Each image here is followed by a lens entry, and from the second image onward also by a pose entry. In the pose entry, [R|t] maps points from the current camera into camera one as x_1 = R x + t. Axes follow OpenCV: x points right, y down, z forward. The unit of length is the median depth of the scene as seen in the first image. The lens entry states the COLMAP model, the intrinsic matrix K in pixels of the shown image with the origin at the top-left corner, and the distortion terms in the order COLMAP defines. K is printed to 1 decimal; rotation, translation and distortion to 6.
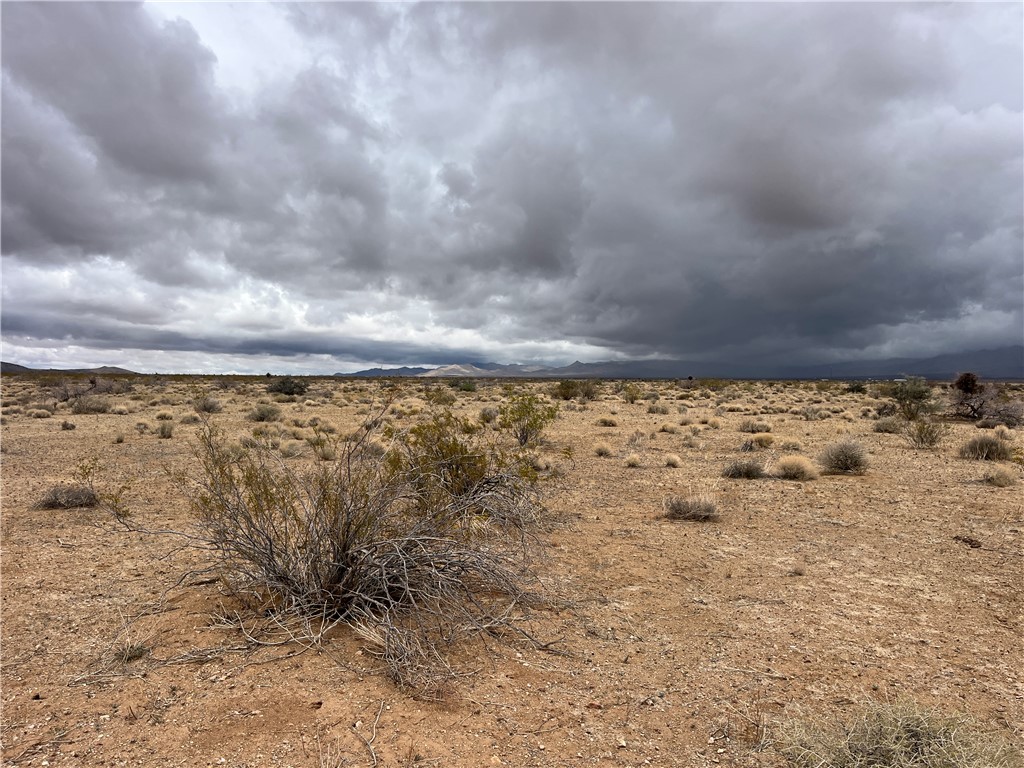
lens RADIAL K [[773.9, 0, 511.5], [0, 773.9, 384.1], [0, 0, 1]] dist [0.005901, 0.001640]
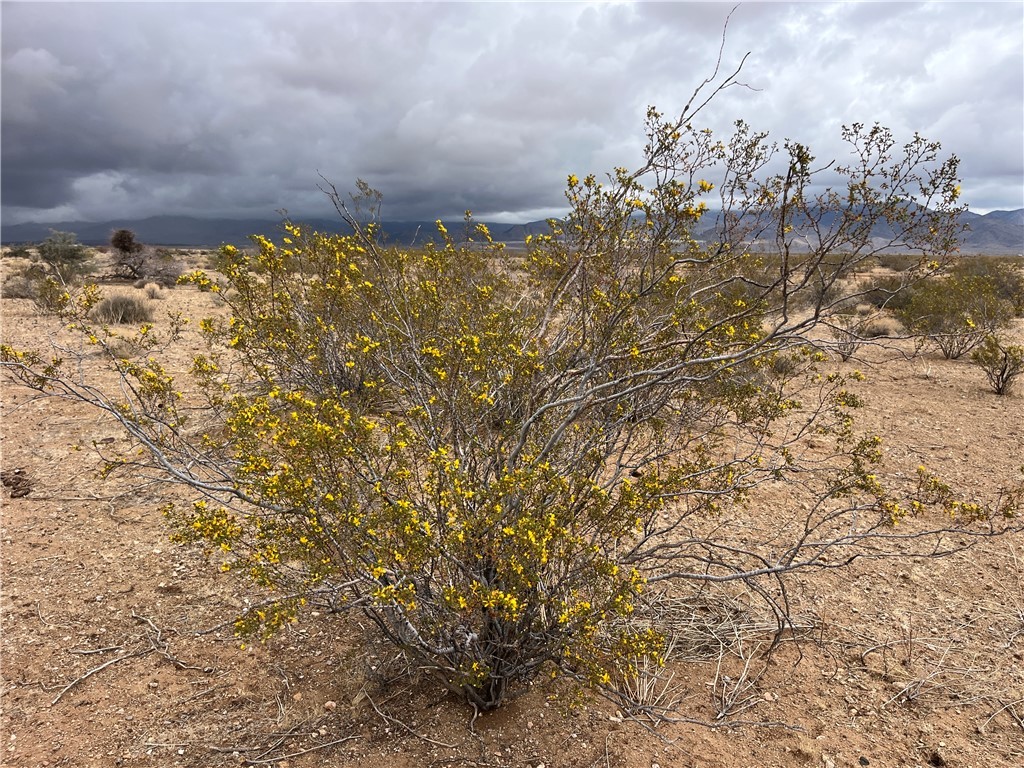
lens RADIAL K [[773.9, 0, 511.3], [0, 773.9, 384.1], [0, 0, 1]] dist [0.005901, 0.001640]
pose [[0.567210, -0.138007, 0.811928, 0.079444], [-0.001709, 0.985661, 0.168731, 0.010240], [-0.823571, -0.097094, 0.558841, 0.092928]]
